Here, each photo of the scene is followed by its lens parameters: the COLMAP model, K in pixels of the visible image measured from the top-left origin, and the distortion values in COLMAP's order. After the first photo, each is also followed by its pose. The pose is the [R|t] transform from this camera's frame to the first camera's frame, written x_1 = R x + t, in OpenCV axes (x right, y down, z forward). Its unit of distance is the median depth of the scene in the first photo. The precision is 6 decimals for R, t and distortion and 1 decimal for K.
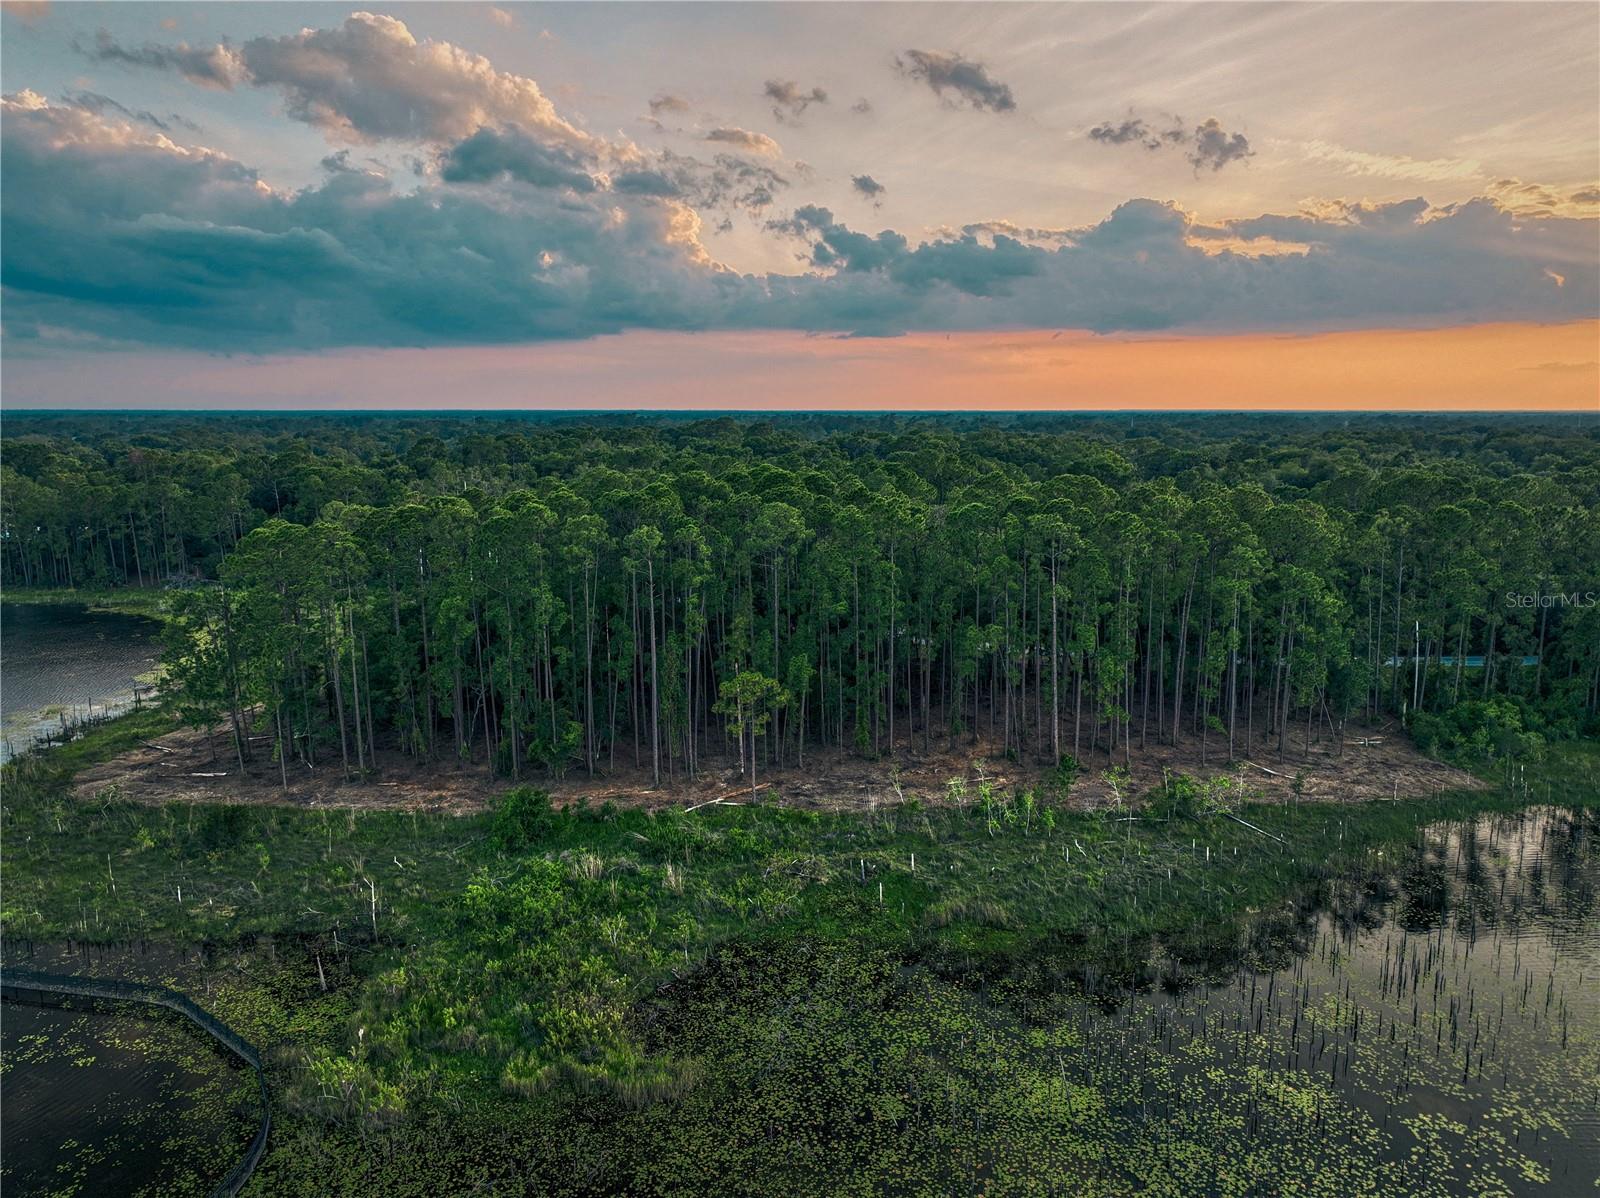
lens RADIAL K [[1111.5, 0, 811.5], [0, 1111.5, 644.7], [0, 0, 1]] dist [-0.001558, 0.024793]
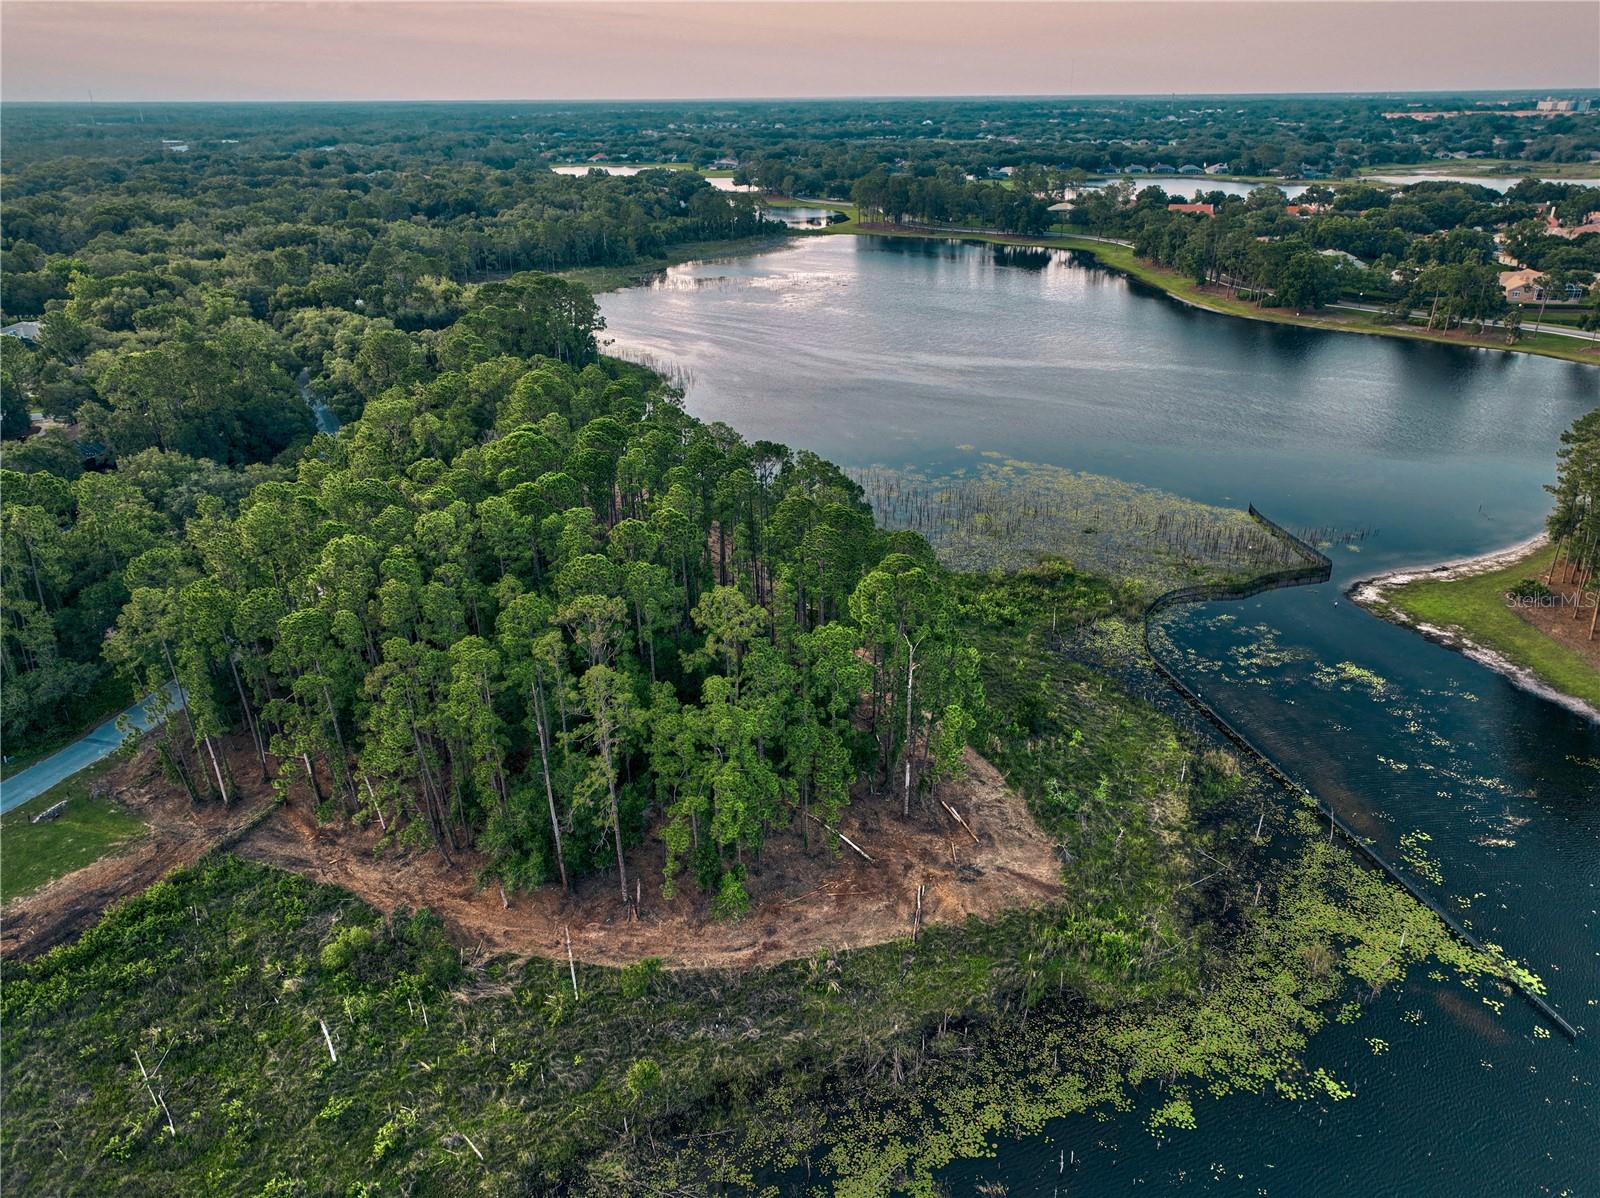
lens RADIAL K [[1125.2, 0, 814.5], [0, 1125.2, 603.8], [0, 0, 1]] dist [-0.006982, 0.035620]
pose [[-0.428693, -0.371474, 0.823547, -1.813117], [0.191239, 0.853590, 0.484574, -0.812199], [-0.882978, 0.365228, -0.294888, 1.934093]]
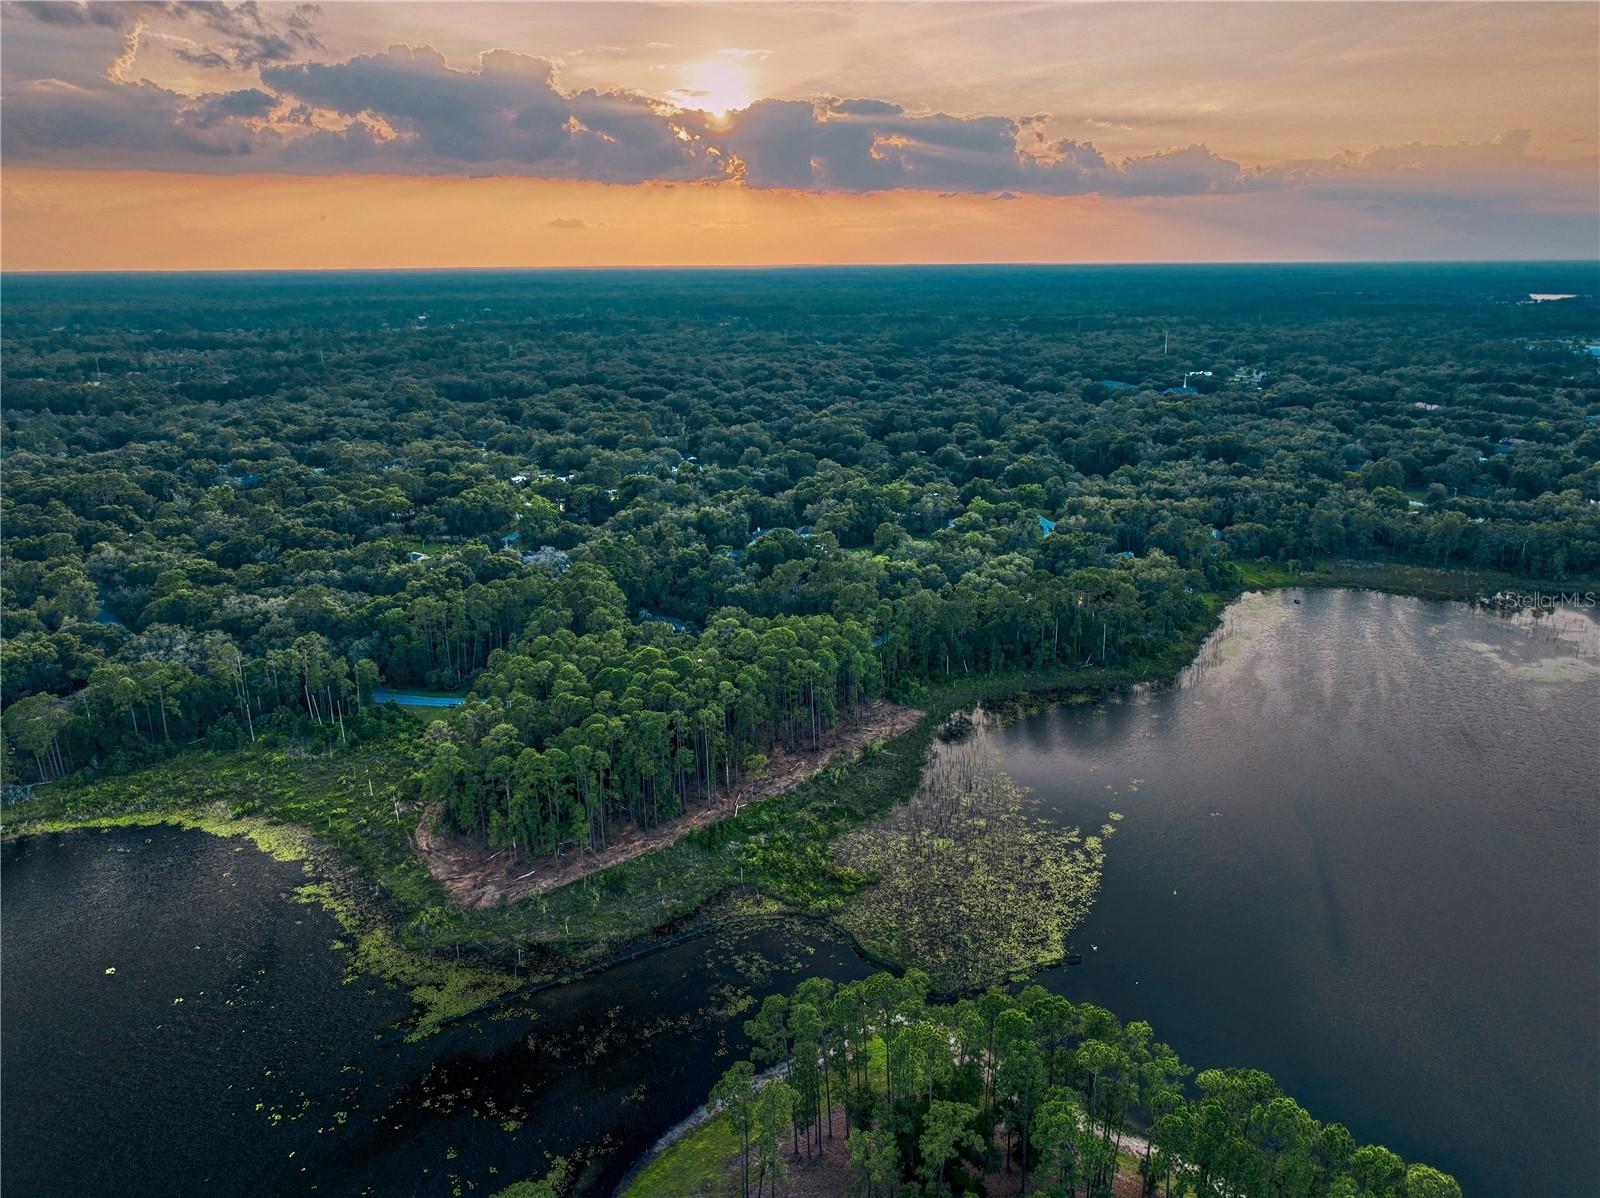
lens RADIAL K [[1131.7, 0, 811.5], [0, 1131.7, 577.0], [0, 0, 1]] dist [-0.002878, 0.022208]
pose [[0.715867, -0.194330, 0.670649, -2.125486], [0.150403, 0.980859, 0.123675, -0.887036], [-0.681845, 0.012333, 0.731392, -1.338460]]
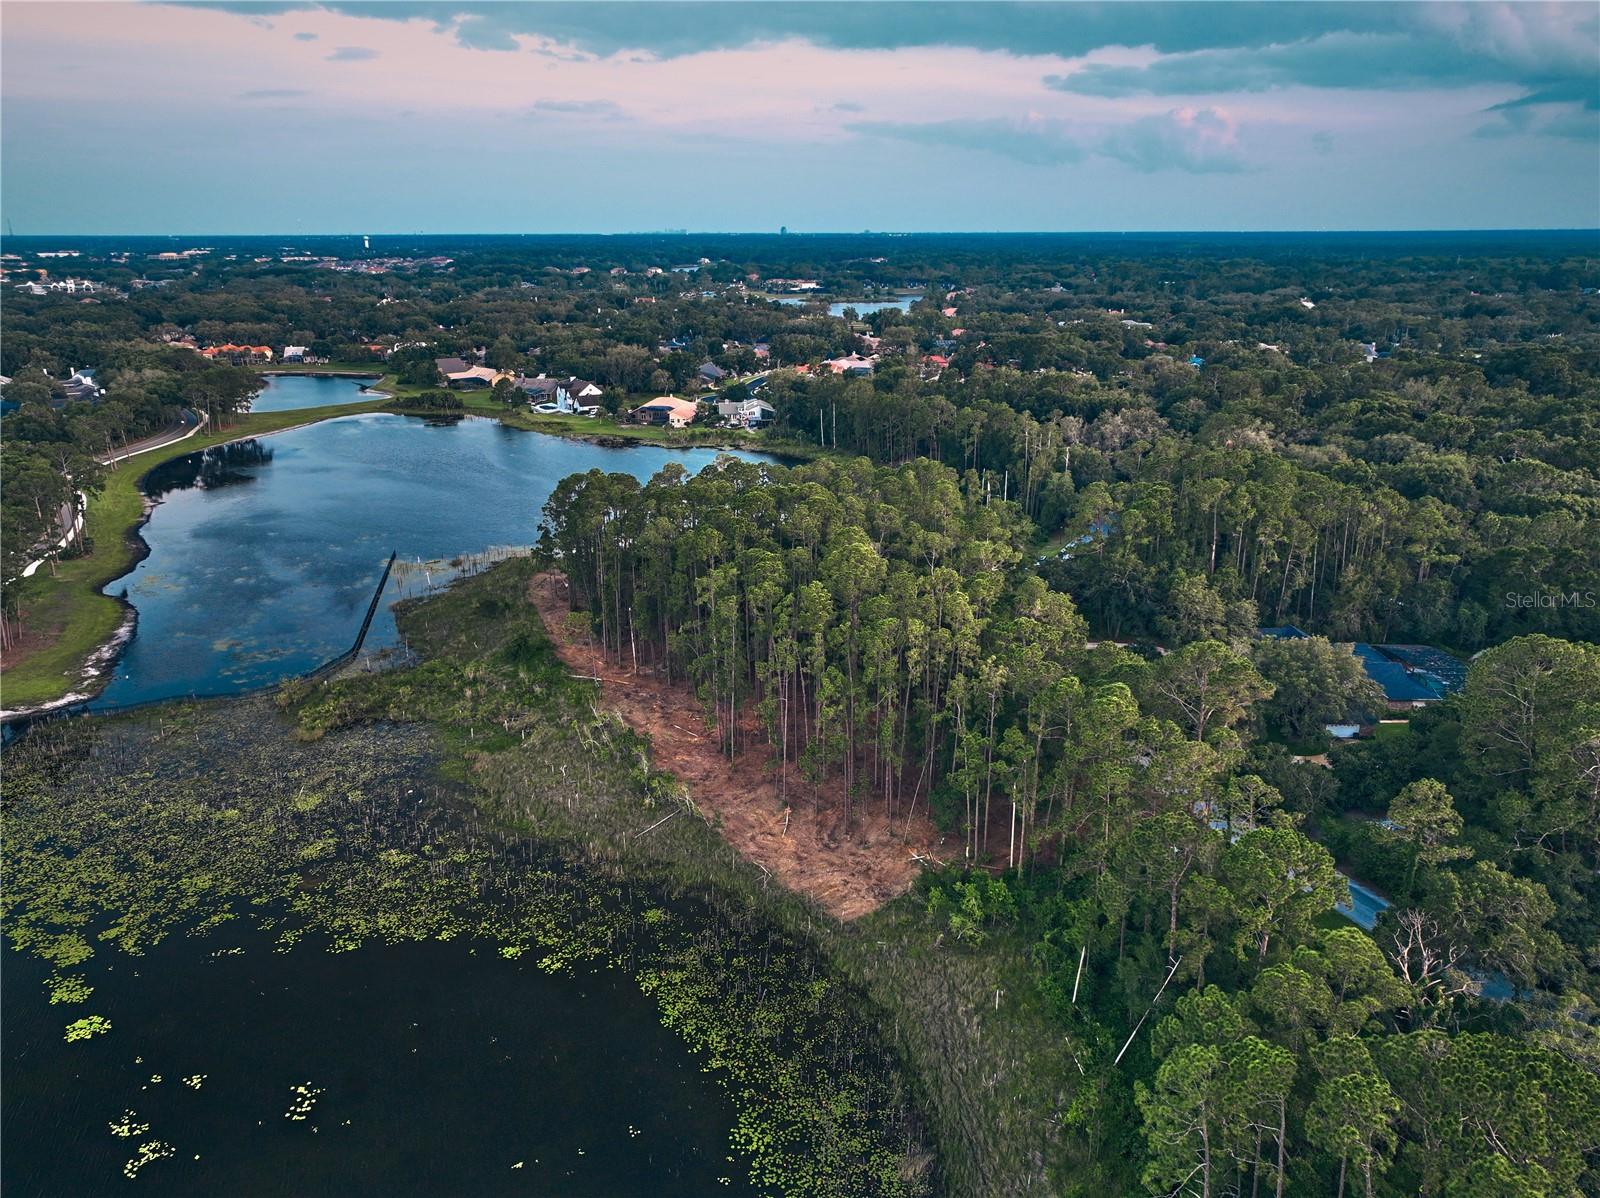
lens RADIAL K [[1131.7, 0, 811.5], [0, 1131.7, 577.0], [0, 0, 1]] dist [-0.002878, 0.022208]
pose [[0.430701, 0.265149, -0.862666, 2.060654], [-0.183776, 0.961608, 0.203806, -0.580126], [0.883585, 0.070758, 0.462893, 0.626022]]
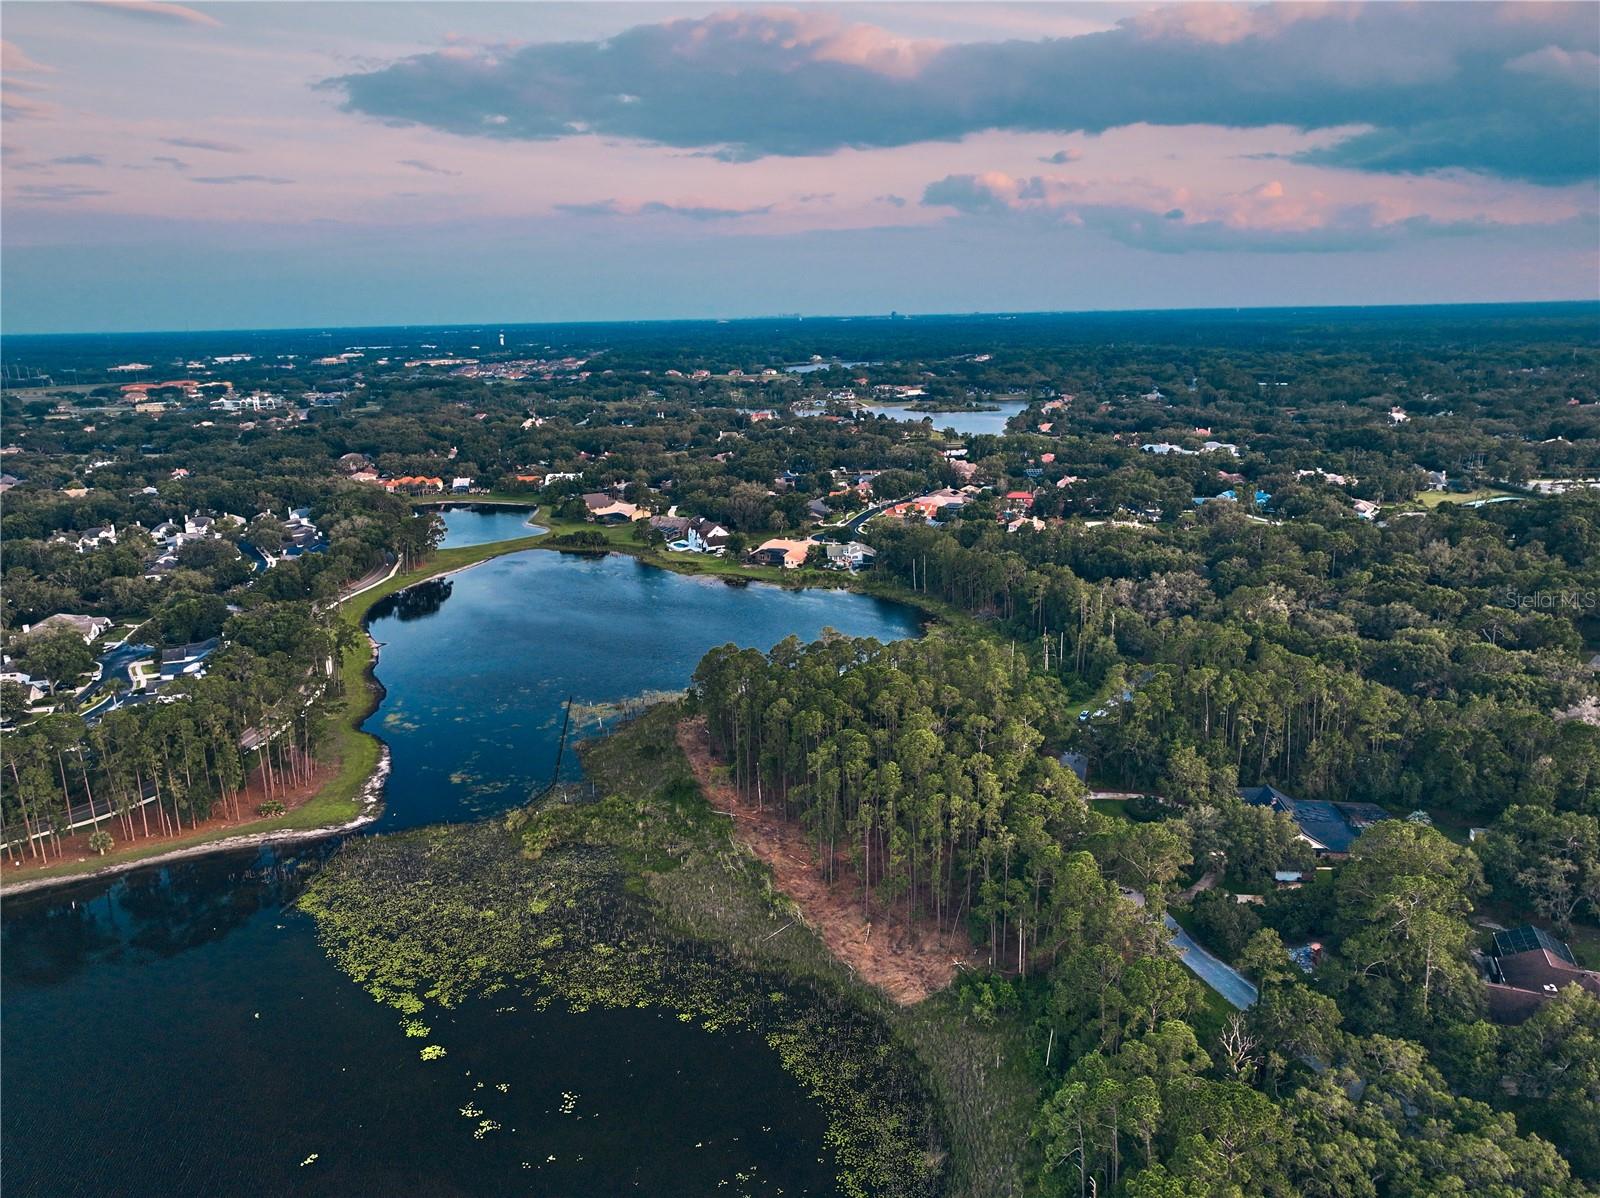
lens RADIAL K [[1131.7, 0, 811.5], [0, 1131.7, 577.0], [0, 0, 1]] dist [-0.002878, 0.022208]
pose [[0.343155, 0.209312, -0.915660, 2.735453], [-0.174654, 0.972072, 0.156754, -0.999542], [0.922898, 0.106133, 0.370129, 0.295474]]
